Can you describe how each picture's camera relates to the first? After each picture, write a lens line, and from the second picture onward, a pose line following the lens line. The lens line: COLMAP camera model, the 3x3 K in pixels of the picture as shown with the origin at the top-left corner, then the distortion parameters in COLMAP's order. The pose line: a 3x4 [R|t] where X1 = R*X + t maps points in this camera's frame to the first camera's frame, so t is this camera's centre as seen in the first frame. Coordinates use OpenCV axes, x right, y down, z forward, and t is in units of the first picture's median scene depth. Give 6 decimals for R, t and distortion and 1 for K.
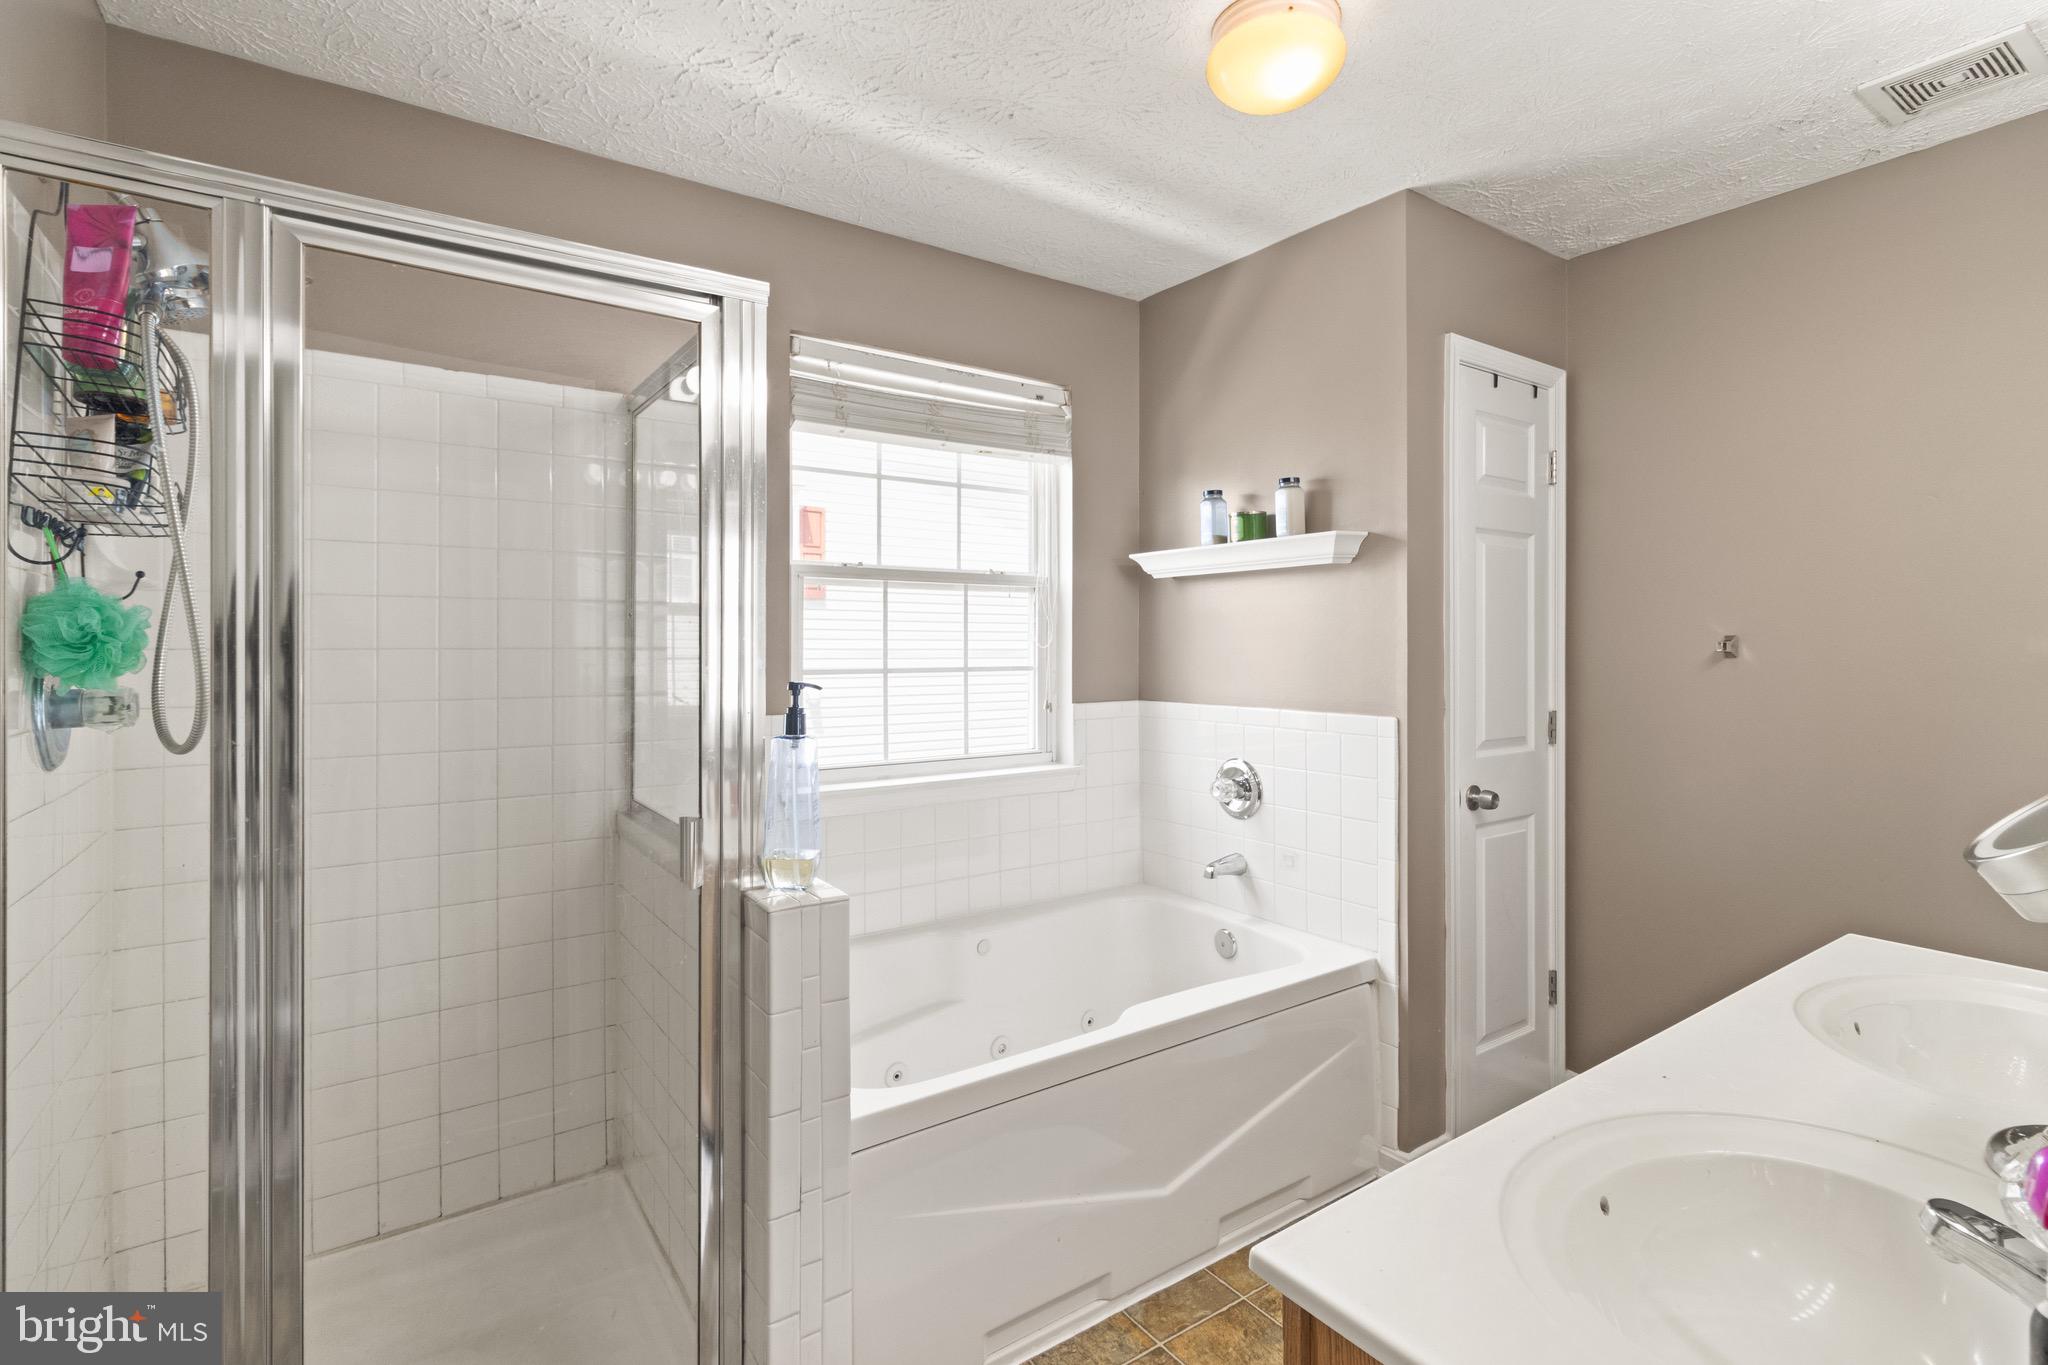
lens RADIAL K [[964.1, 0, 1022.3], [0, 964.1, 646.7], [0, 0, 1]] dist [0.000843, 0.000062]
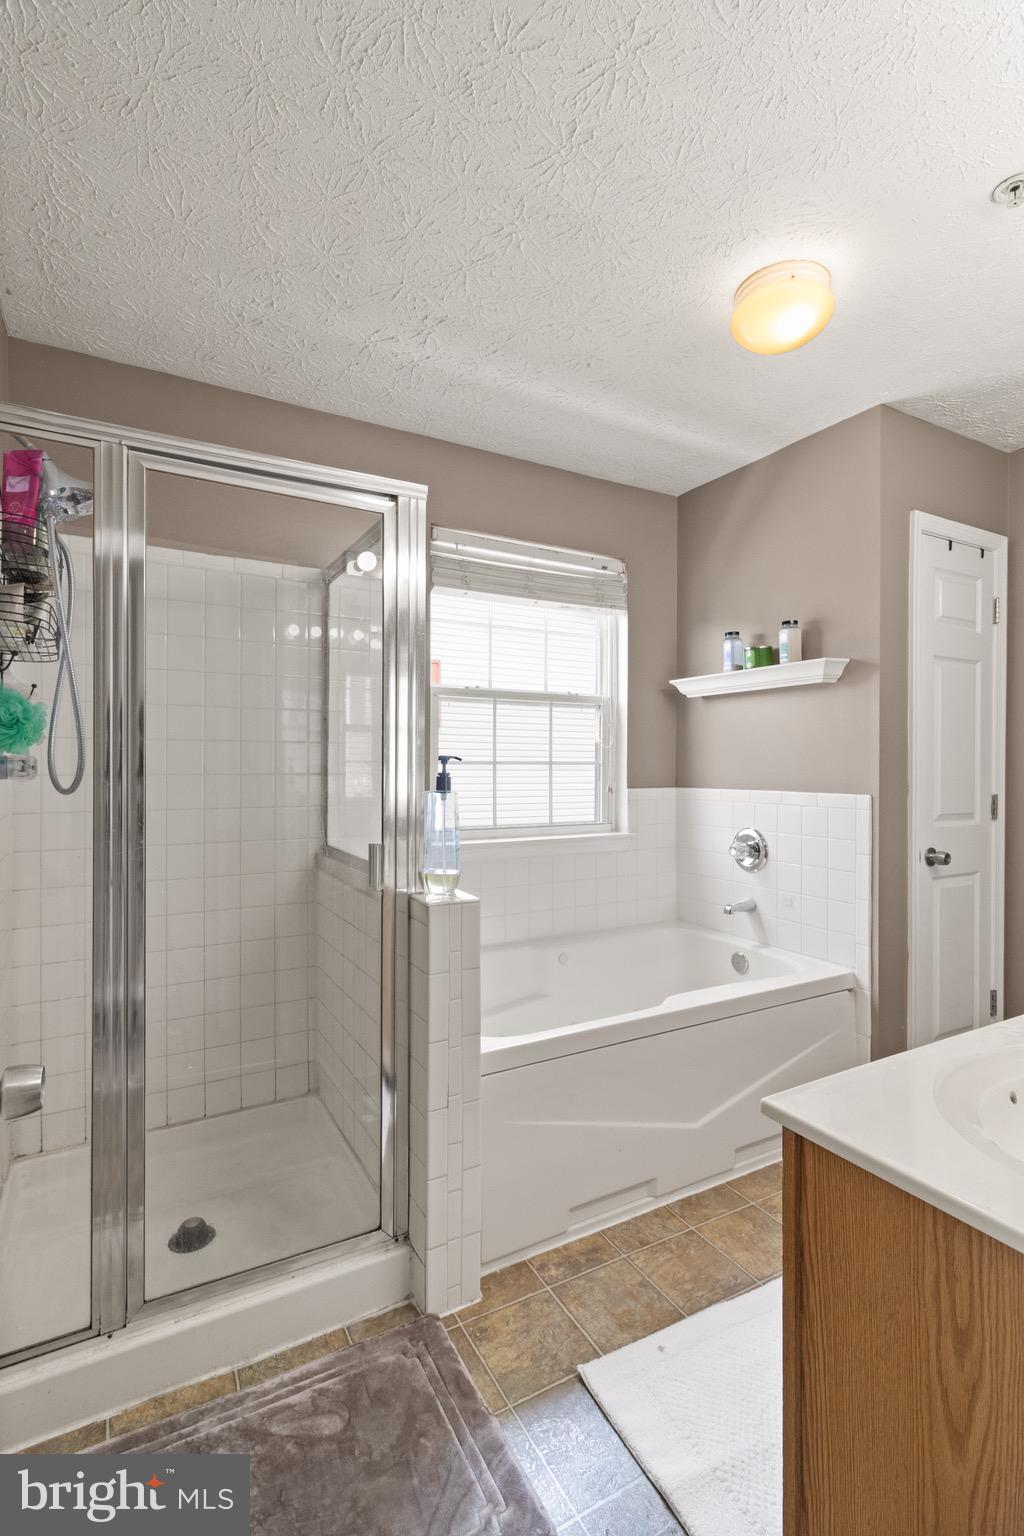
lens RADIAL K [[720.0, 0, 507.4], [0, 720.0, 769.5], [0, 0, 1]] dist [-0.000168, 0.000156]
pose [[0.994713, 0.004494, -0.102592, -0.015411], [-0.004083, 0.999983, 0.004213, 0.033000], [0.102610, -0.003772, 0.994715, -0.055564]]
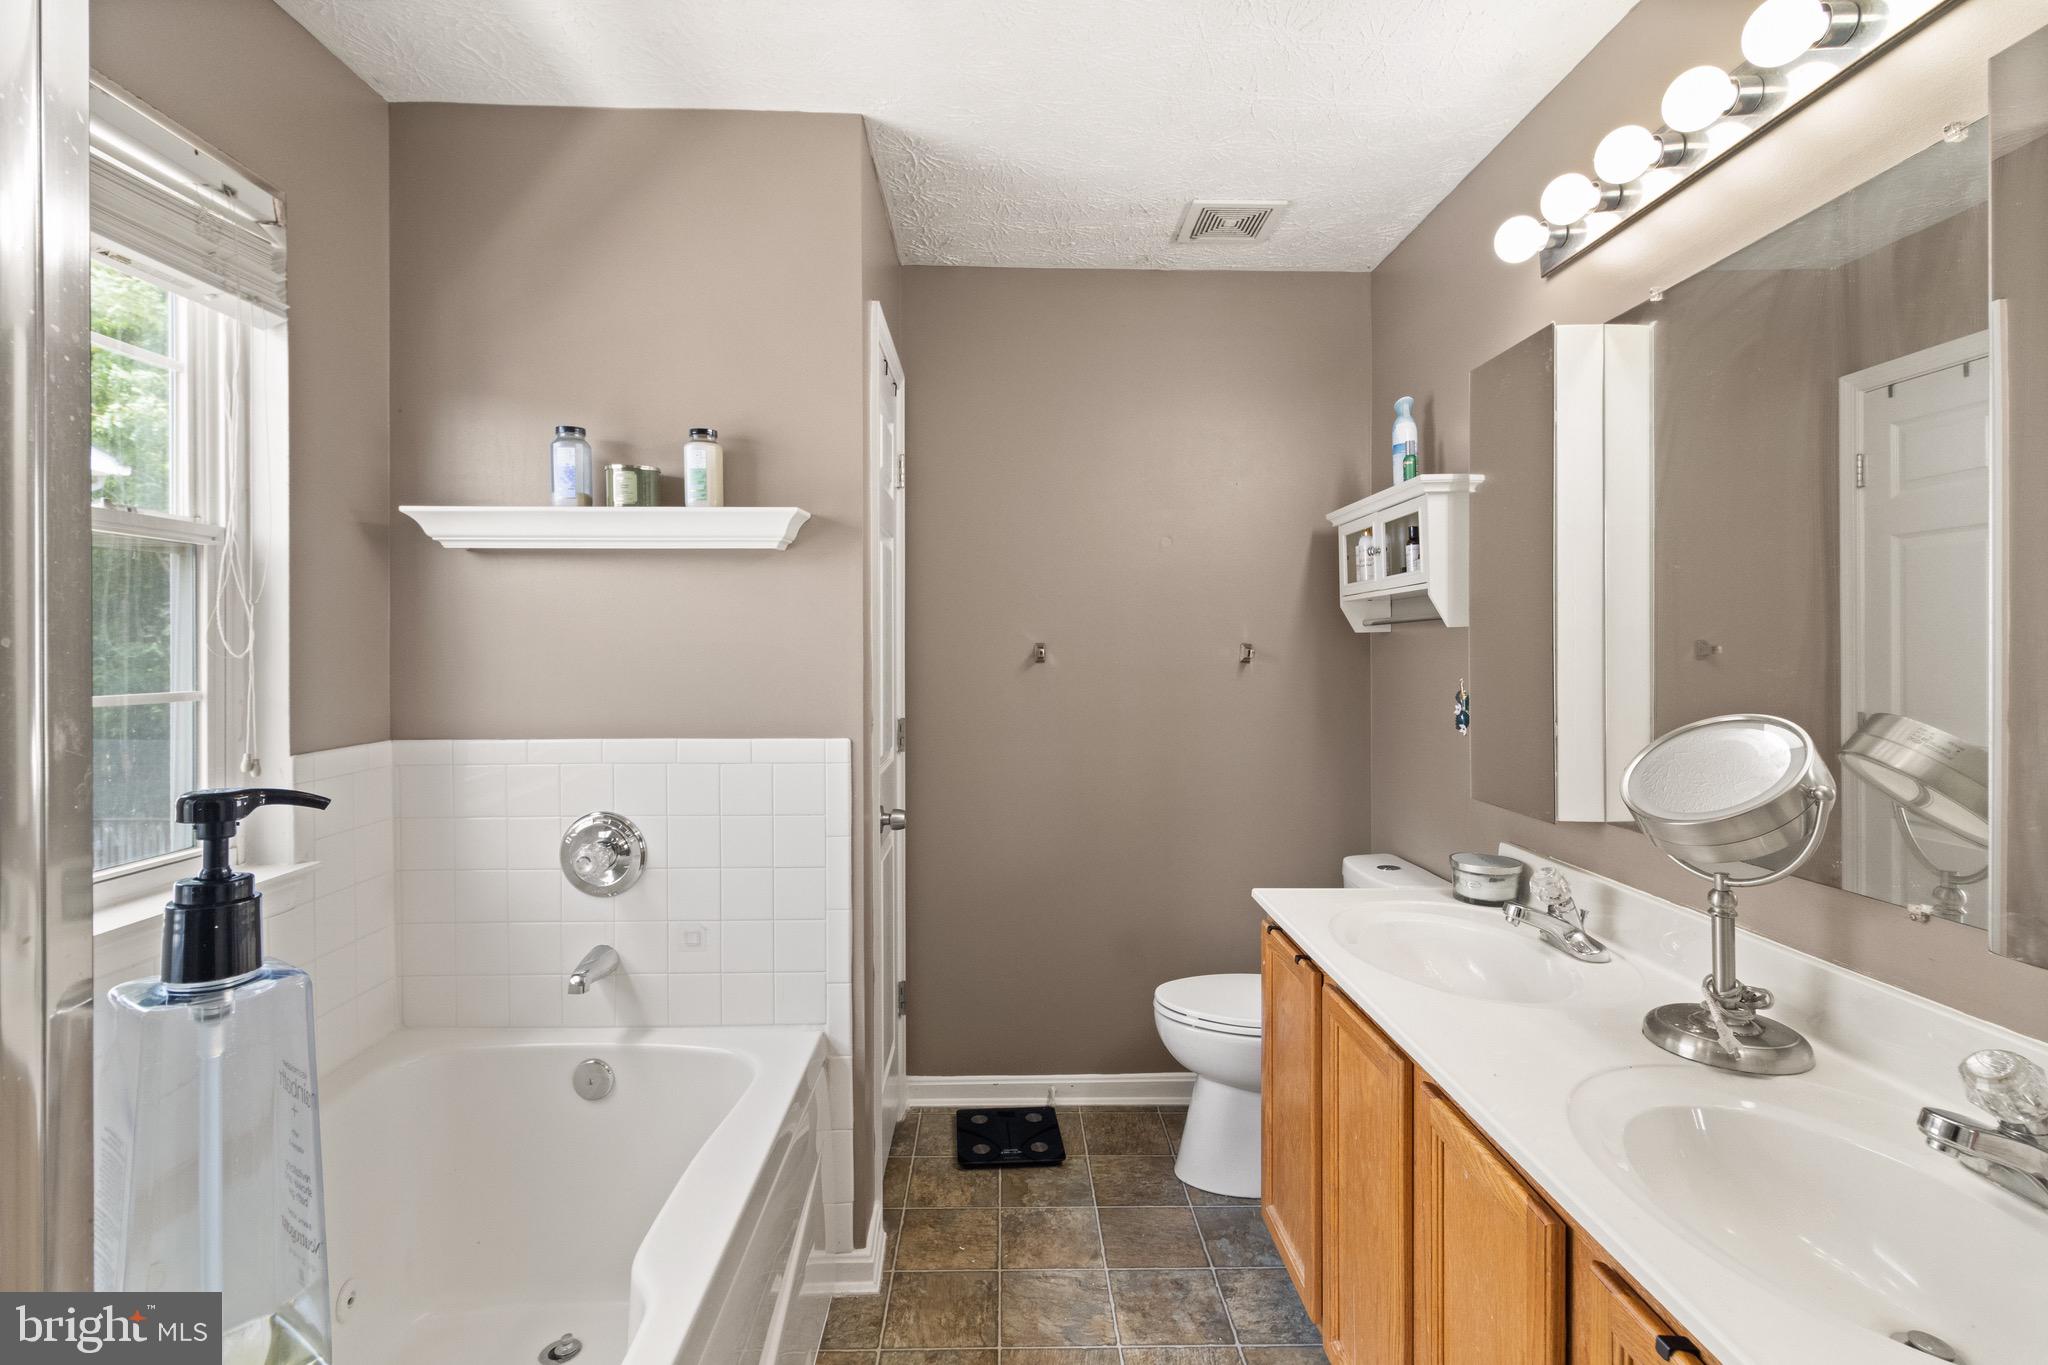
lens RADIAL K [[964.1, 0, 1022.3], [0, 964.1, 646.7], [0, 0, 1]] dist [0.000843, 0.000062]
pose [[0.545344, -0.000430, 0.838212, -0.221738], [-0.001272, 0.999998, 0.001341, -0.007463], [-0.838212, -0.001798, 0.545342, 0.389260]]
